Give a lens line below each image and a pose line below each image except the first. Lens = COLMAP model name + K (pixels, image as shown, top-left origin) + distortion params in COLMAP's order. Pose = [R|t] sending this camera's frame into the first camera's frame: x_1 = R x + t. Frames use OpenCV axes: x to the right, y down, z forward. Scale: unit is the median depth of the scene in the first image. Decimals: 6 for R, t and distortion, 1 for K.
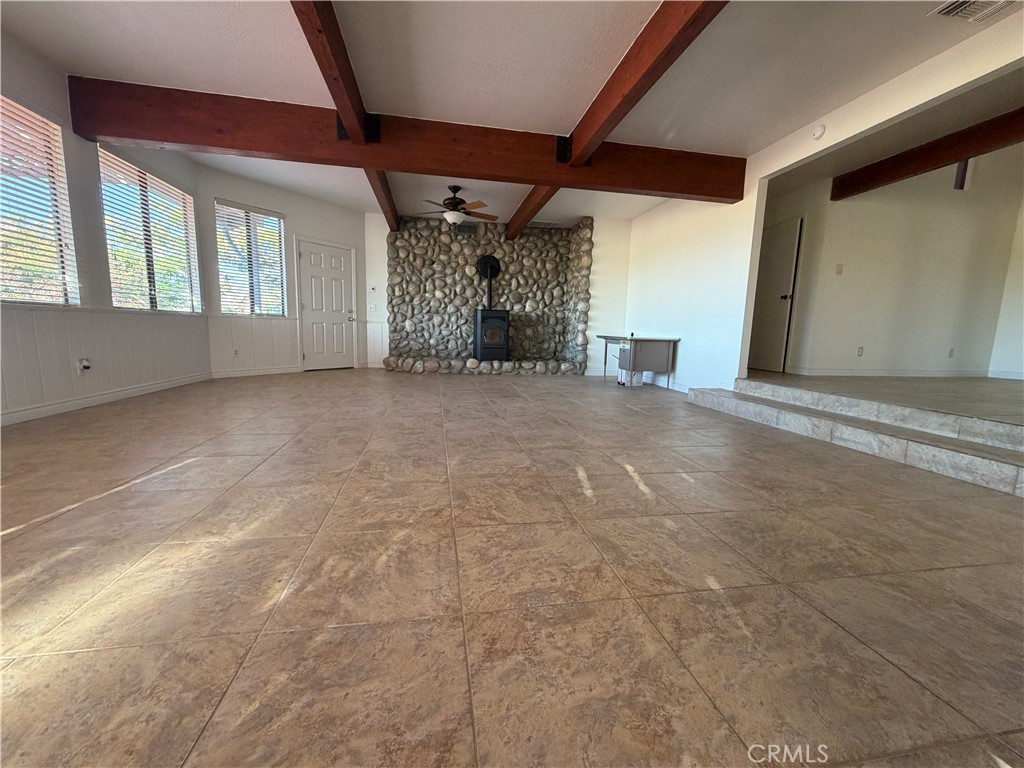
lens RADIAL K [[408.0, 0, 512.0], [0, 408.0, 384.0], [0, 0, 1]] dist [0.000056, 0.000022]
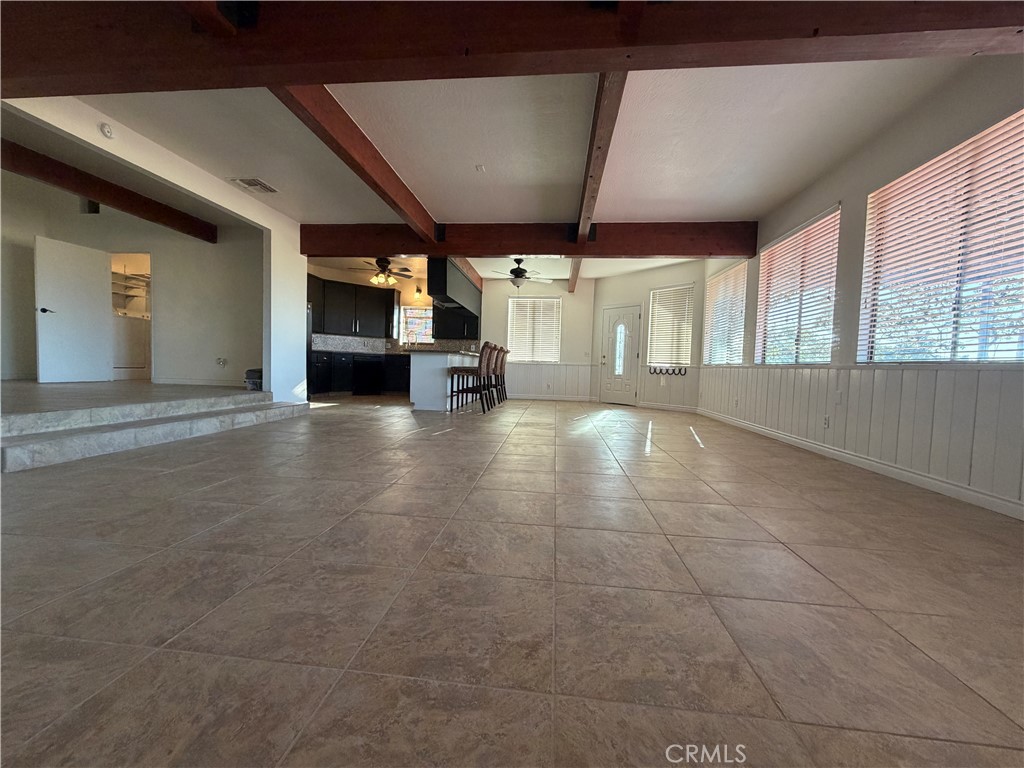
lens RADIAL K [[408.0, 0, 512.0], [0, 408.0, 384.0], [0, 0, 1]] dist [0.000056, 0.000022]
pose [[-0.955684, -0.079342, 0.283503, -0.482863], [-0.029240, 0.983818, 0.176769, -0.264212], [-0.292940, 0.160646, -0.942539, 1.872638]]
